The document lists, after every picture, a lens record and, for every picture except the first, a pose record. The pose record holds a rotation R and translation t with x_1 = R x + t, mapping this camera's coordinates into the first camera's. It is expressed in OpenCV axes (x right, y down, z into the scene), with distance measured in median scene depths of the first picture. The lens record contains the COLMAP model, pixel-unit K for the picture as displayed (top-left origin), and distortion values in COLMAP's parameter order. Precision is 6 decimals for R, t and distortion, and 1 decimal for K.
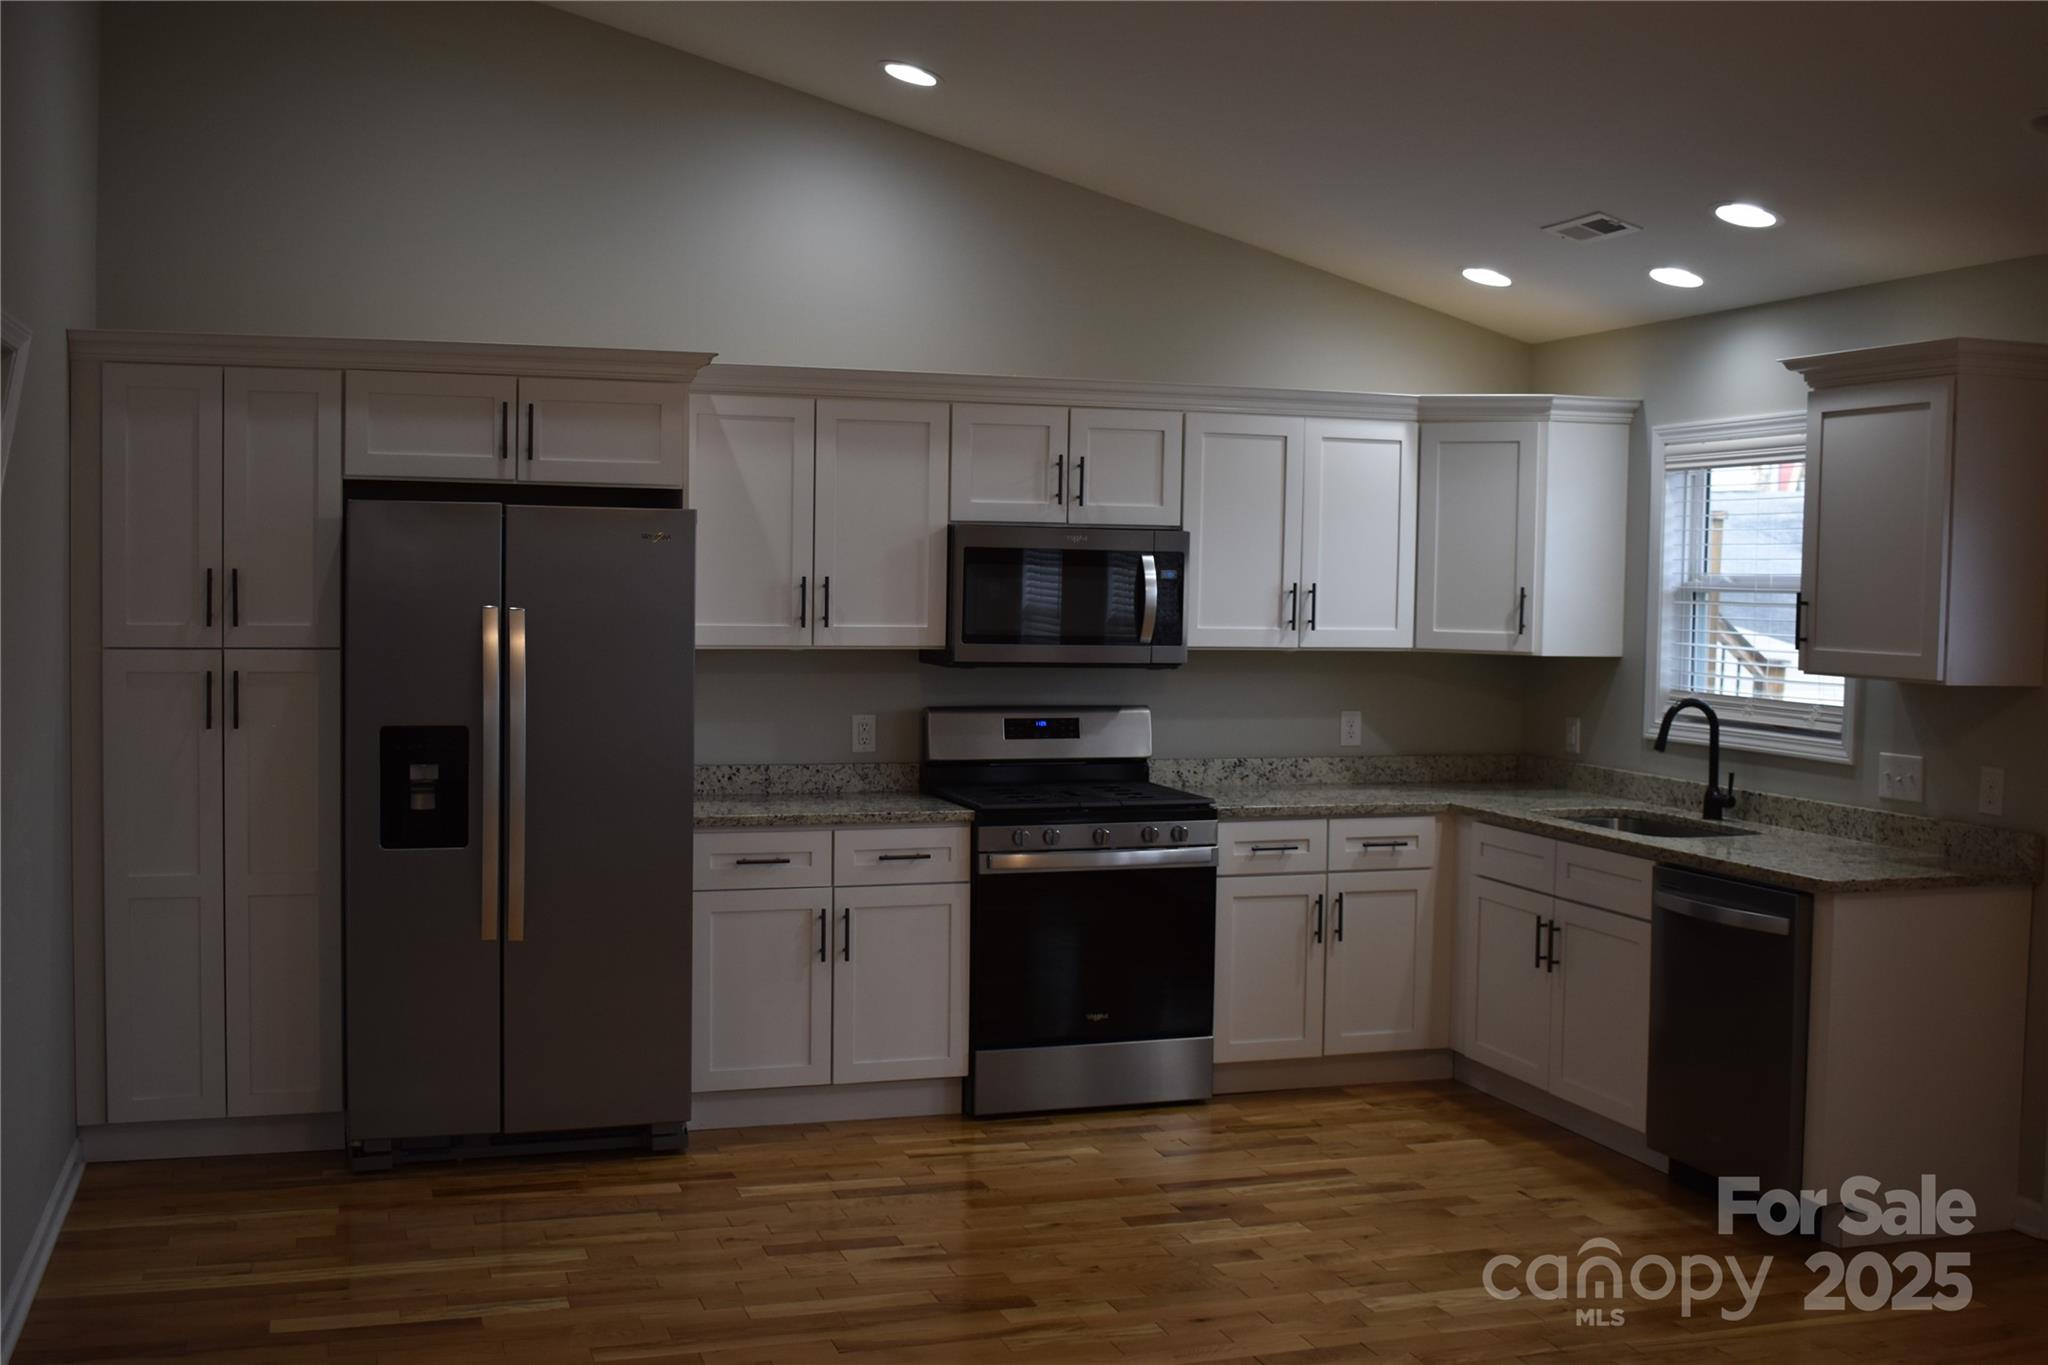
lens RADIAL K [[2142.6, 0, 1024.0], [0, 2142.6, 682.5], [0, 0, 1]] dist [-0.072803, 0.003518]
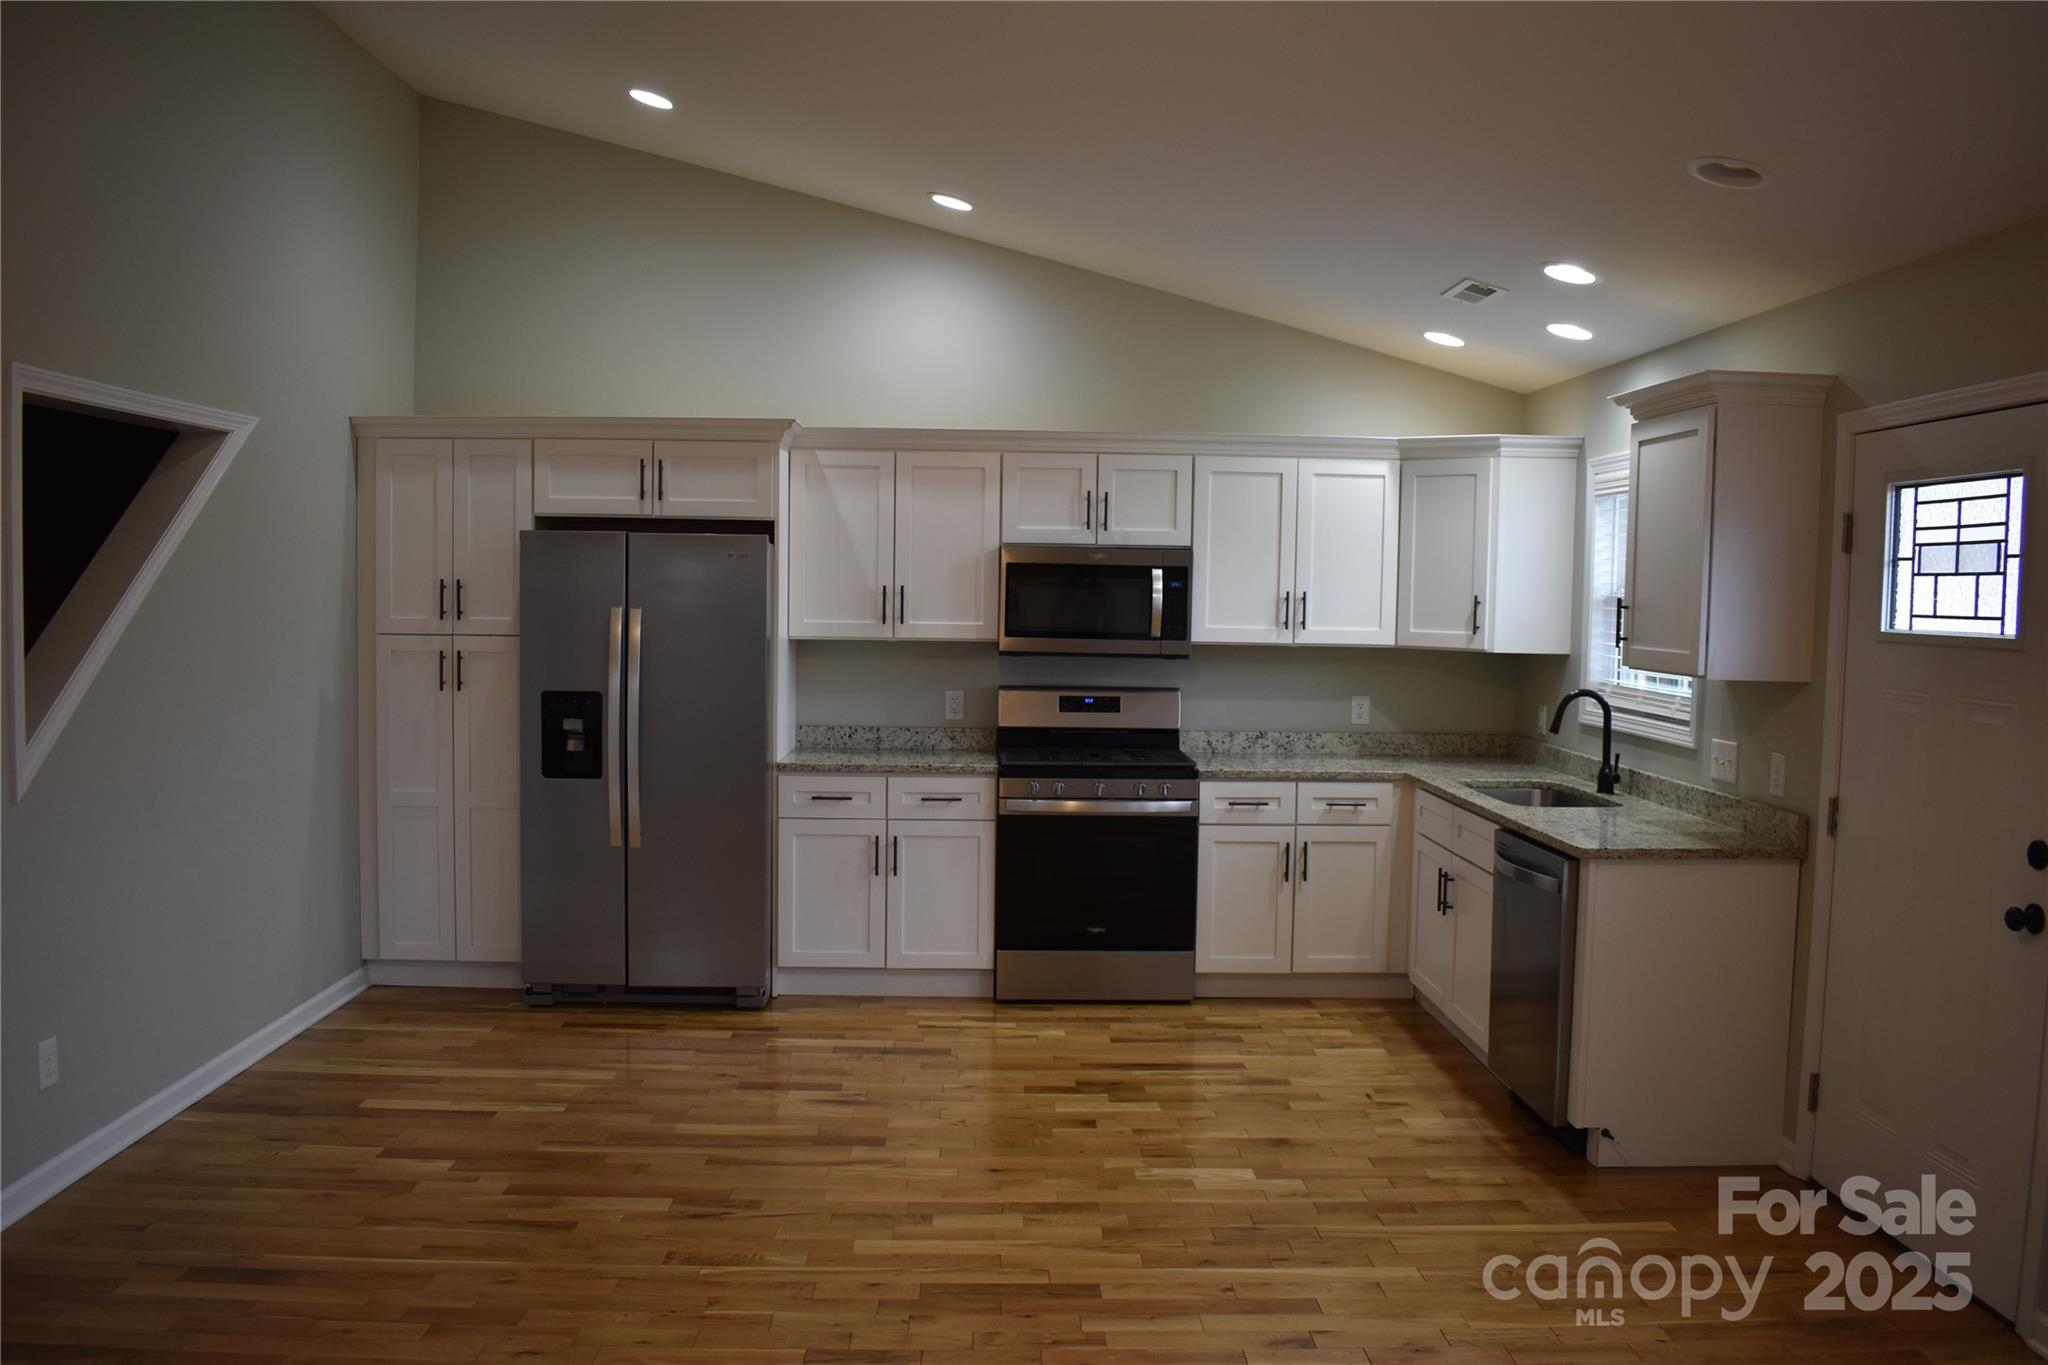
lens RADIAL K [[1594.5, 0, 1024.0], [0, 1594.5, 682.5], [0, 0, 1]] dist [-0.096496, -0.001652]
pose [[0.958002, 0.016923, -0.286260, 0.262014], [-0.015364, 0.999852, 0.007689, 0.001748], [0.286348, -0.002968, 0.958121, 0.076729]]
